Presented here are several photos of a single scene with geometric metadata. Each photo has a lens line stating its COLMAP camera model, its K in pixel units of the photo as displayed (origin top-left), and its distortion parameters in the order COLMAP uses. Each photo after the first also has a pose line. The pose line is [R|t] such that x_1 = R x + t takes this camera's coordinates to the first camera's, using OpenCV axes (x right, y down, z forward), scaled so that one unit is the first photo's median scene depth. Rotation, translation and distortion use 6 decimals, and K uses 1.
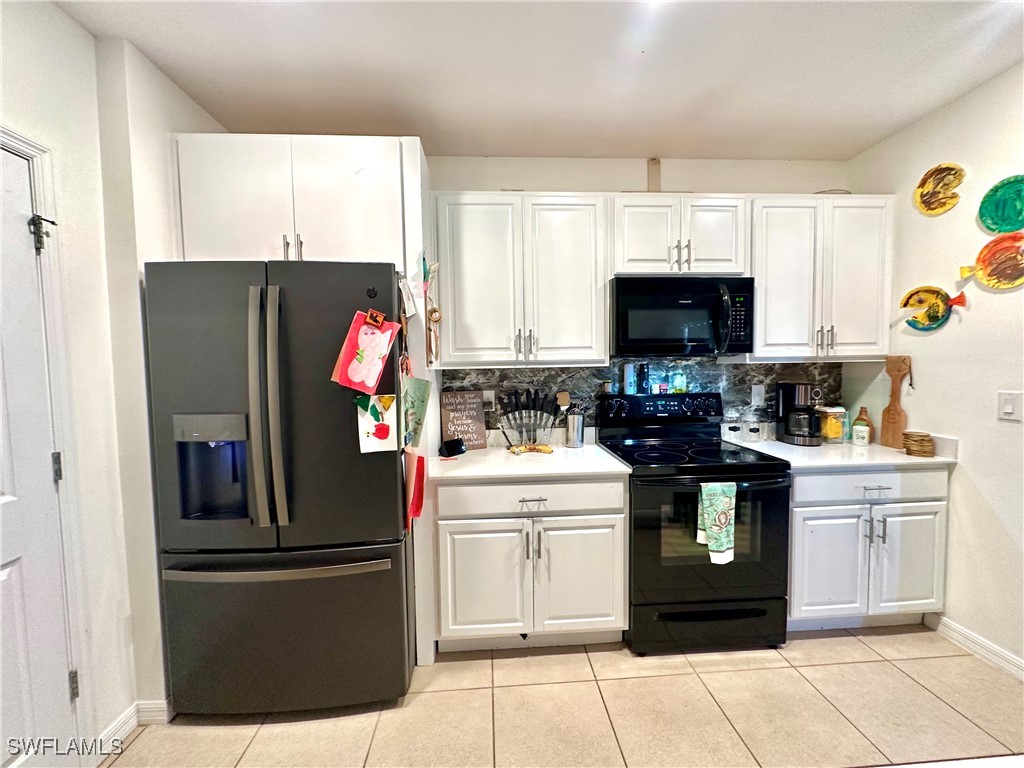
lens RADIAL K [[408.8, 0, 510.1], [0, 408.8, 380.3], [0, 0, 1]] dist [0.000036, 0.000716]
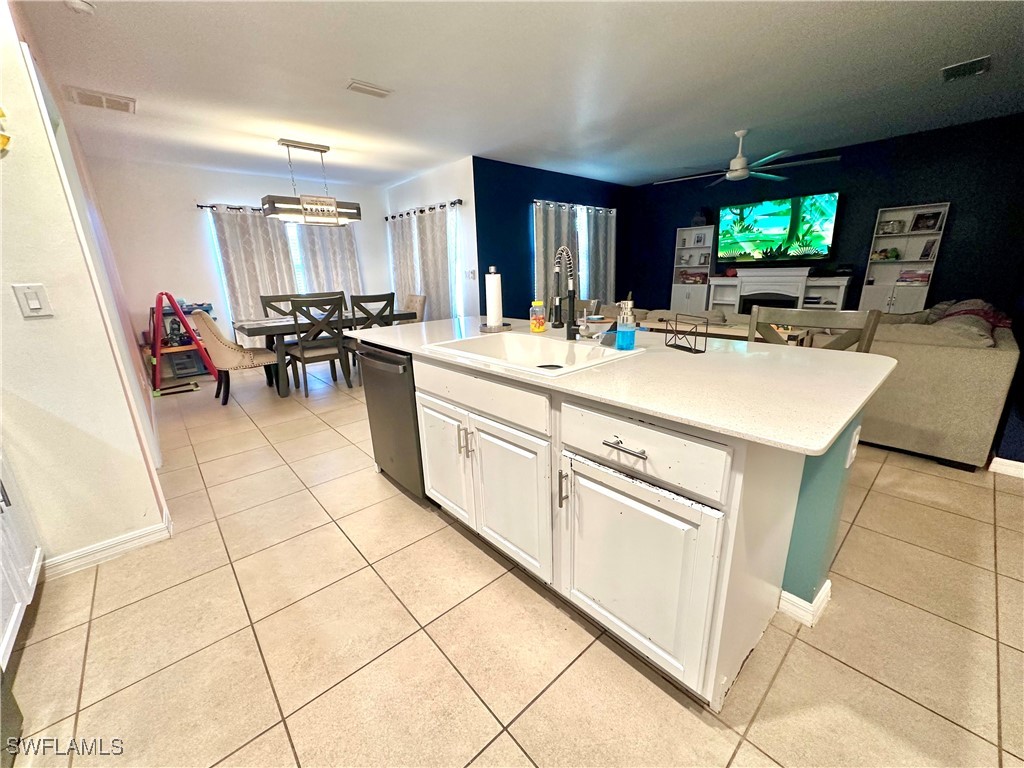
lens RADIAL K [[408.8, 0, 513.4], [0, 408.8, 385.7], [0, 0, 1]] dist [0.000036, 0.000716]
pose [[-0.616819, -0.179857, 0.766281, -0.136913], [0.081026, 0.953862, 0.289107, 0.054758], [-0.782924, 0.240415, -0.573787, 0.607923]]
